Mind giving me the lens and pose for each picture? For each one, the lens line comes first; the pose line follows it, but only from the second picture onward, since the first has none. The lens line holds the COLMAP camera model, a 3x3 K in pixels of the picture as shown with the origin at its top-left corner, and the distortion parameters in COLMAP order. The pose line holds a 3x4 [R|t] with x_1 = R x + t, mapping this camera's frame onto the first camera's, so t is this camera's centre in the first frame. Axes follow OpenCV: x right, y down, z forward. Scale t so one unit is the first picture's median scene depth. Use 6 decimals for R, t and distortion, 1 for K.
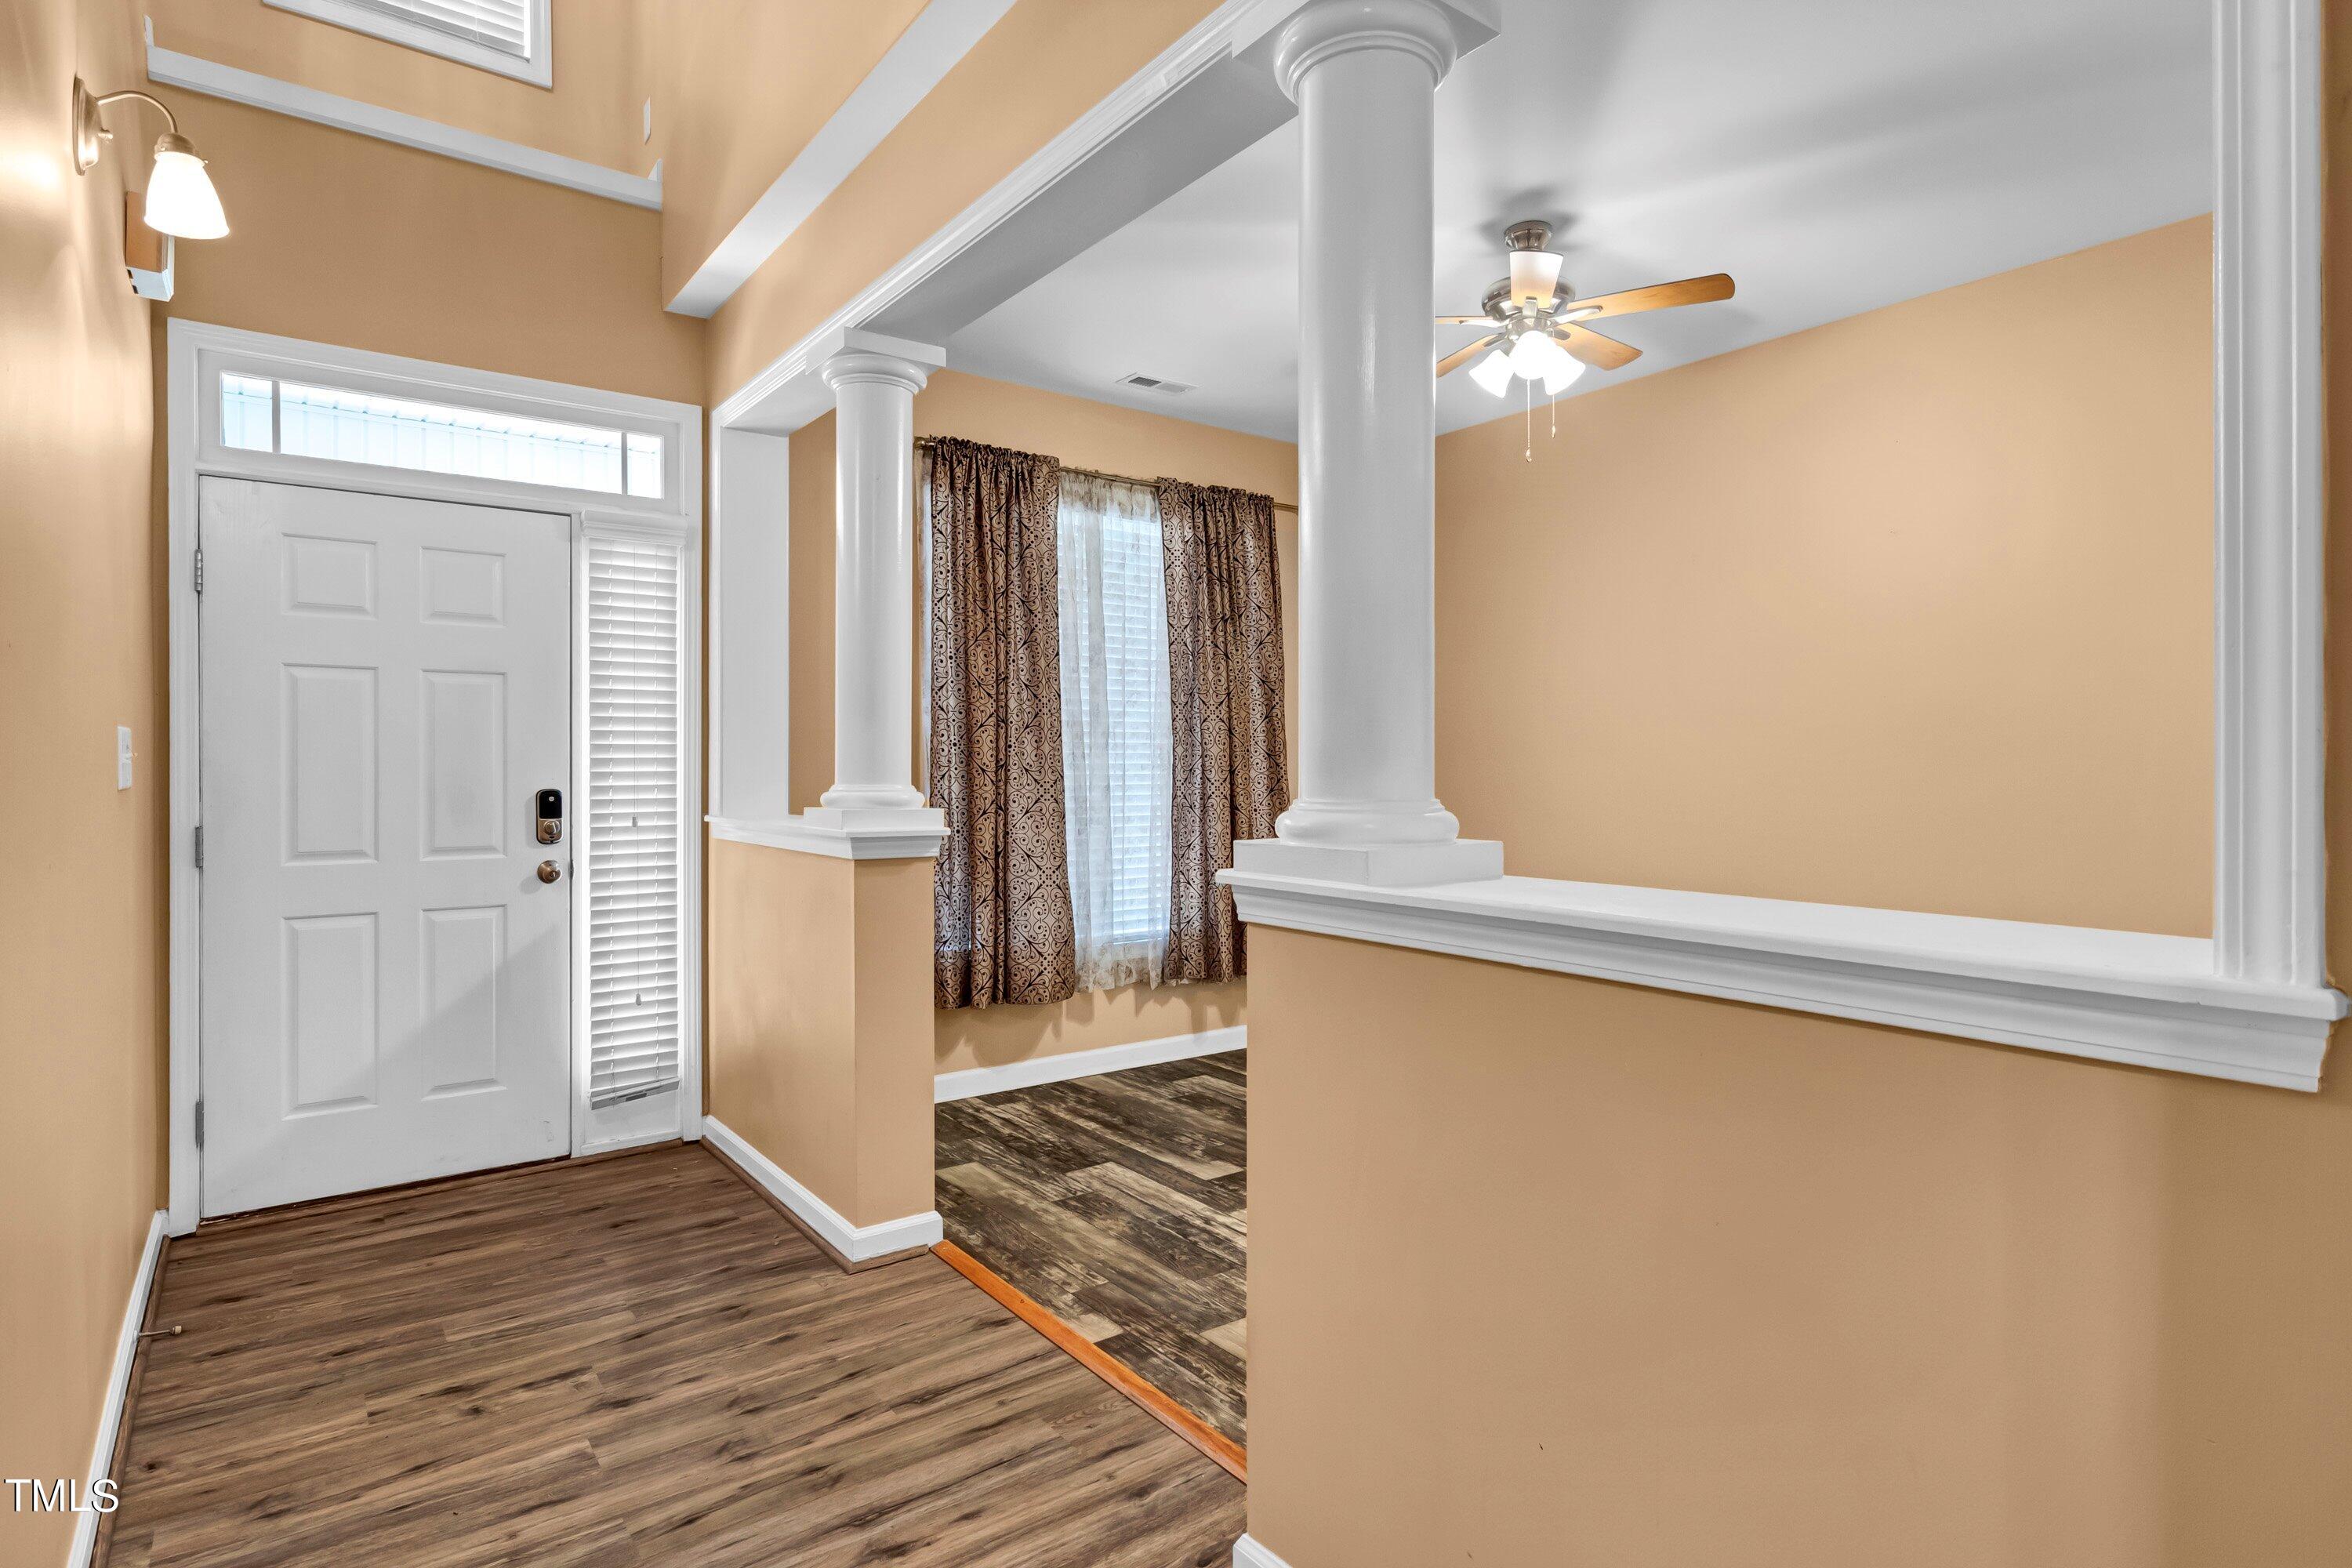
lens RADIAL K [[1212.5, 0, 1176.0], [0, 1212.5, 784.0], [0, 0, 1]] dist [0.000929, 0.001316]
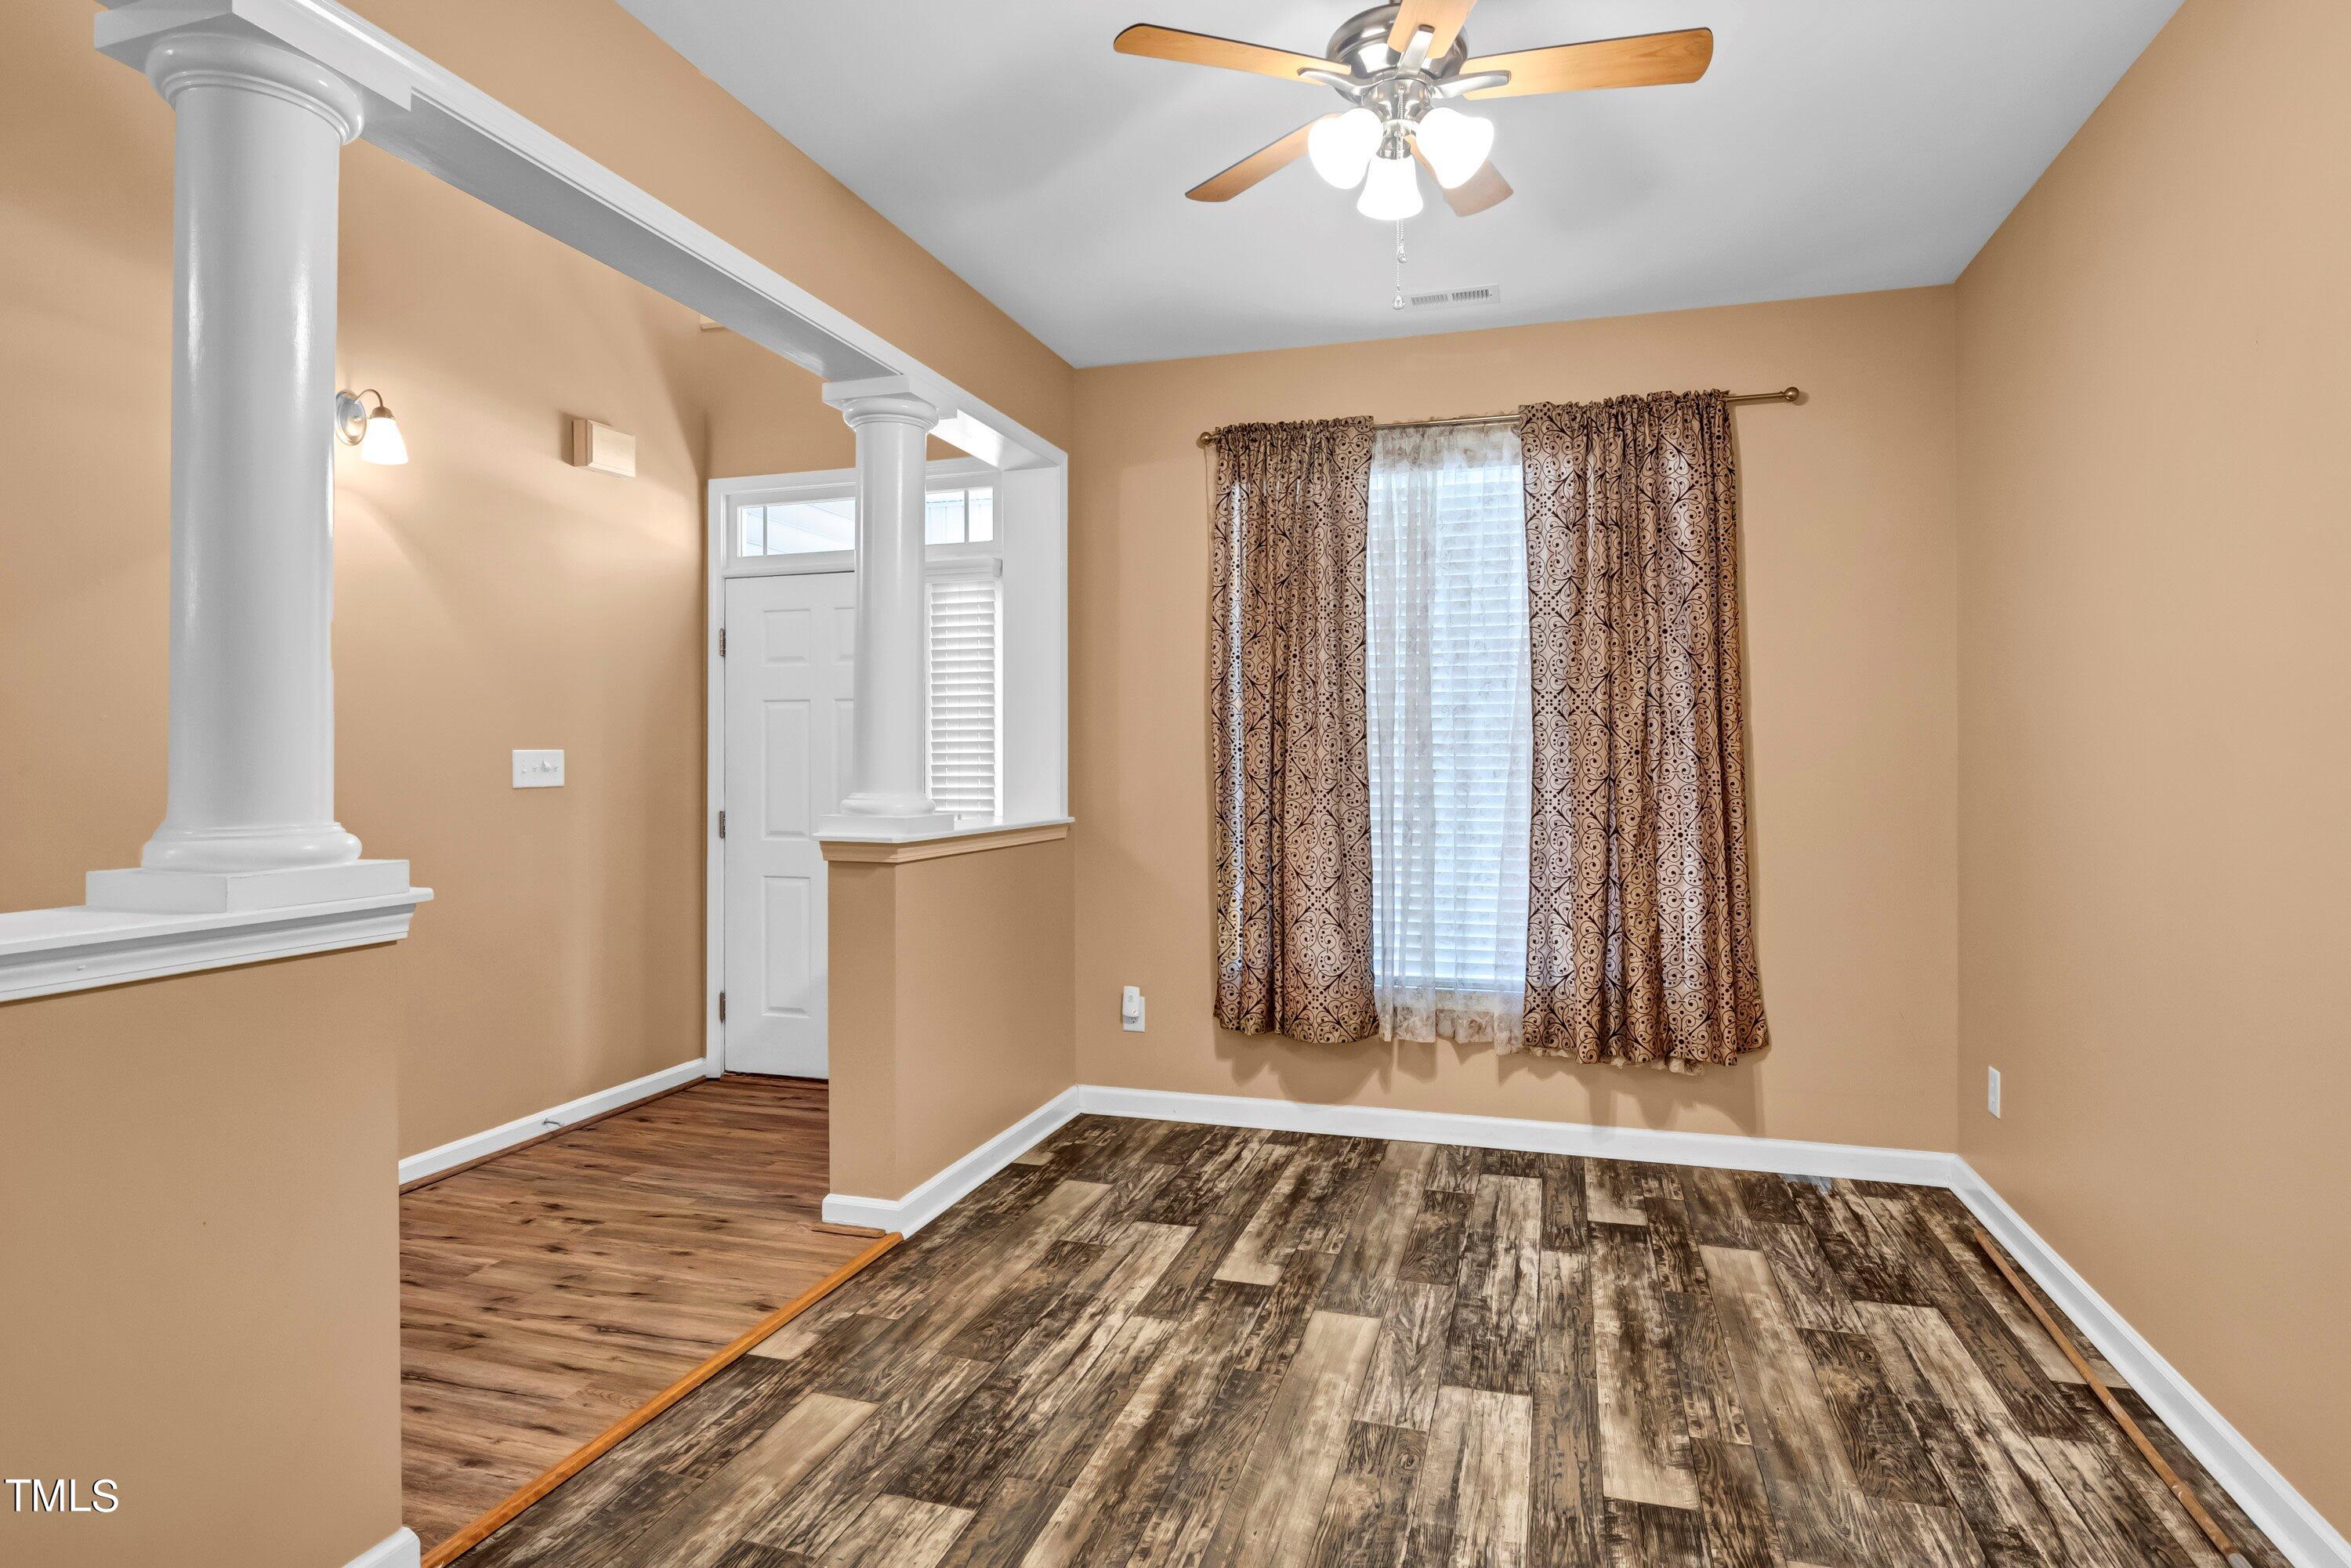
lens RADIAL K [[1231.7, 0, 1183.1], [0, 1231.7, 770.2], [0, 0, 1]] dist [-0.006243, 0.000678]
pose [[0.600280, 0.005752, -0.799769, 0.549499], [-0.012145, 0.999924, -0.001924, -0.013666], [0.799698, 0.010868, 0.600304, 0.385941]]
